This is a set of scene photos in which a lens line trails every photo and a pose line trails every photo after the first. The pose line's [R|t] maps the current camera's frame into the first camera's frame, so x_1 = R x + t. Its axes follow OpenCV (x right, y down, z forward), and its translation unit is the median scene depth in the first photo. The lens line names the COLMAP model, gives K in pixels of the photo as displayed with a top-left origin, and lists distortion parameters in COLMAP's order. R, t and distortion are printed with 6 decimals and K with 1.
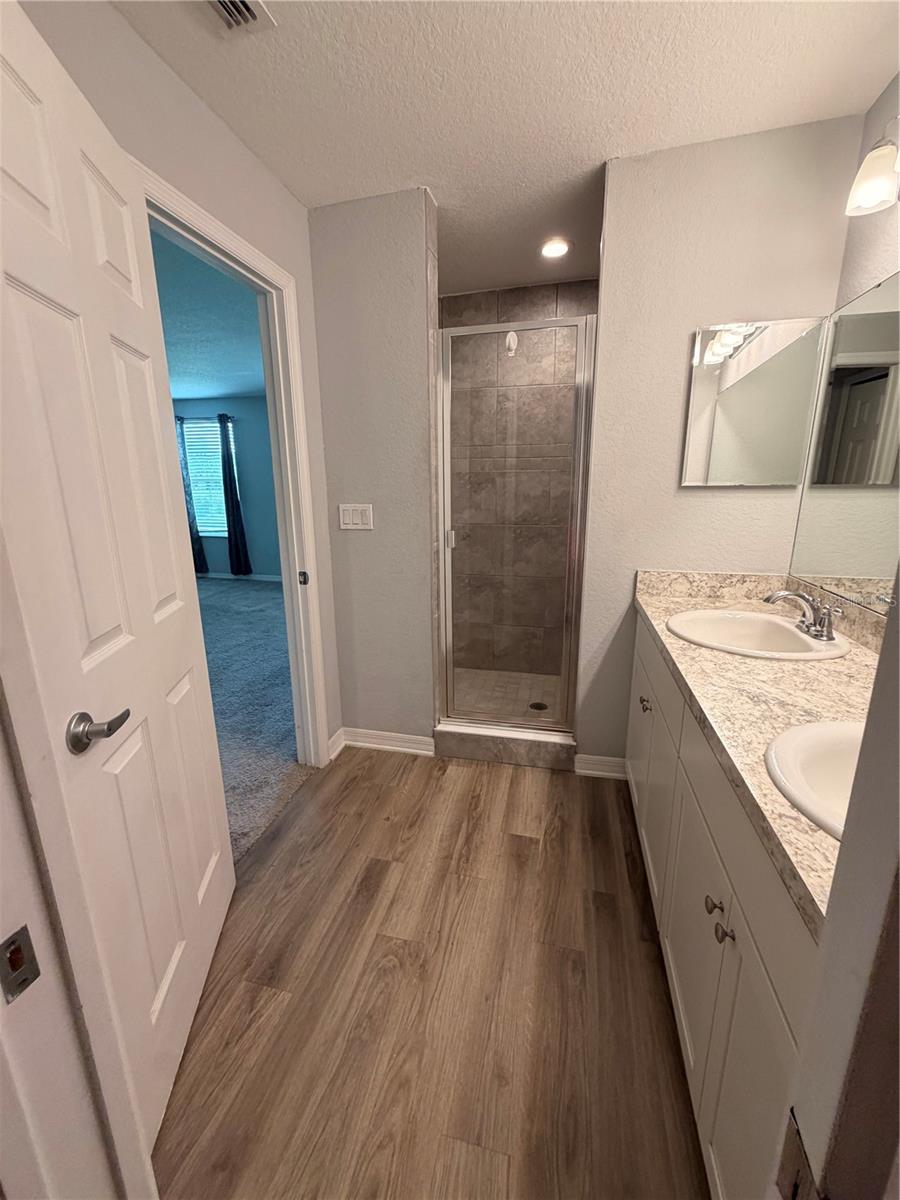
lens RADIAL K [[480.3, 0, 453.7], [0, 480.3, 599.9], [0, 0, 1]] dist [-0.000157, -0.000065]
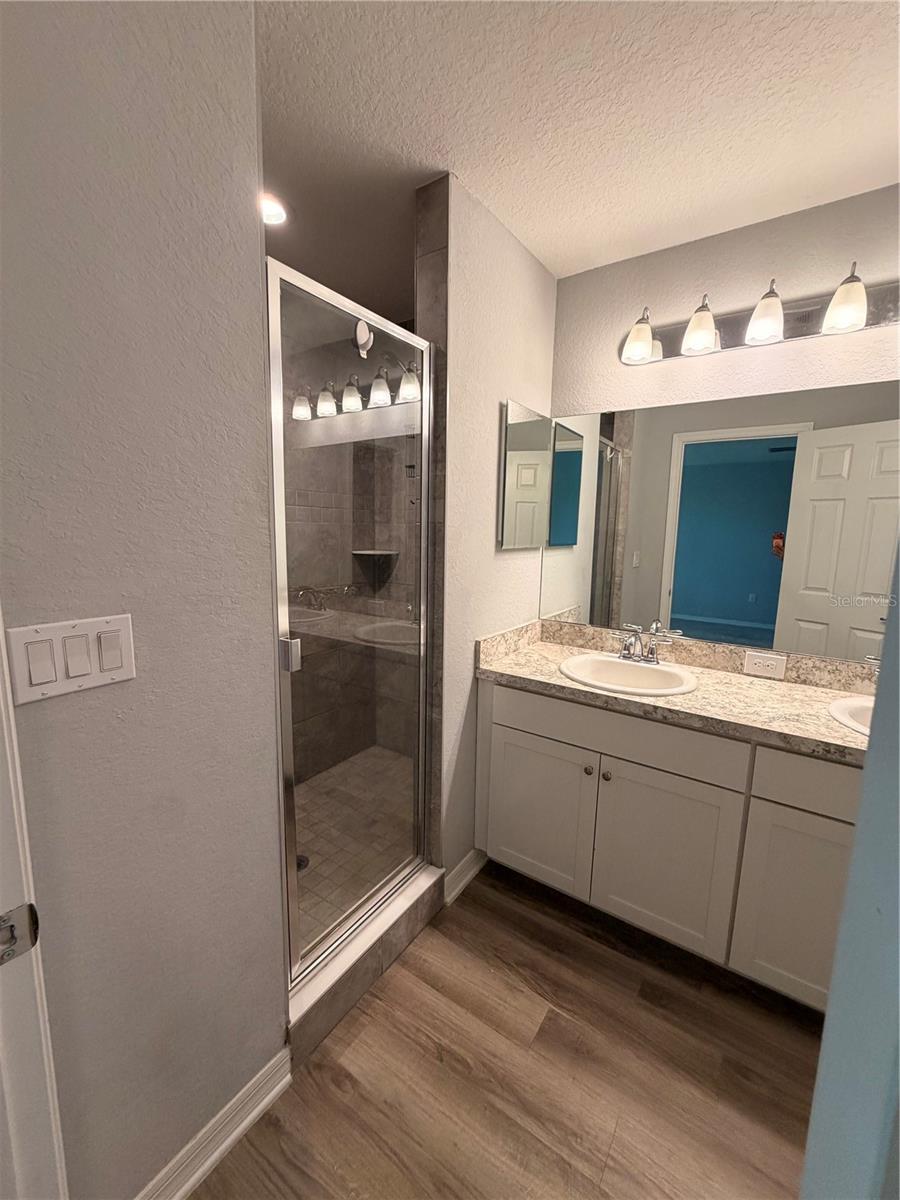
lens RADIAL K [[480.3, 0, 450.5], [0, 480.3, 591.8], [0, 0, 1]] dist [-0.000157, -0.000065]
pose [[0.357606, -0.111652, 0.927174, -0.487857], [0.196092, 0.979671, 0.042342, -0.206958], [-0.913053, 0.166670, 0.372230, 0.705860]]
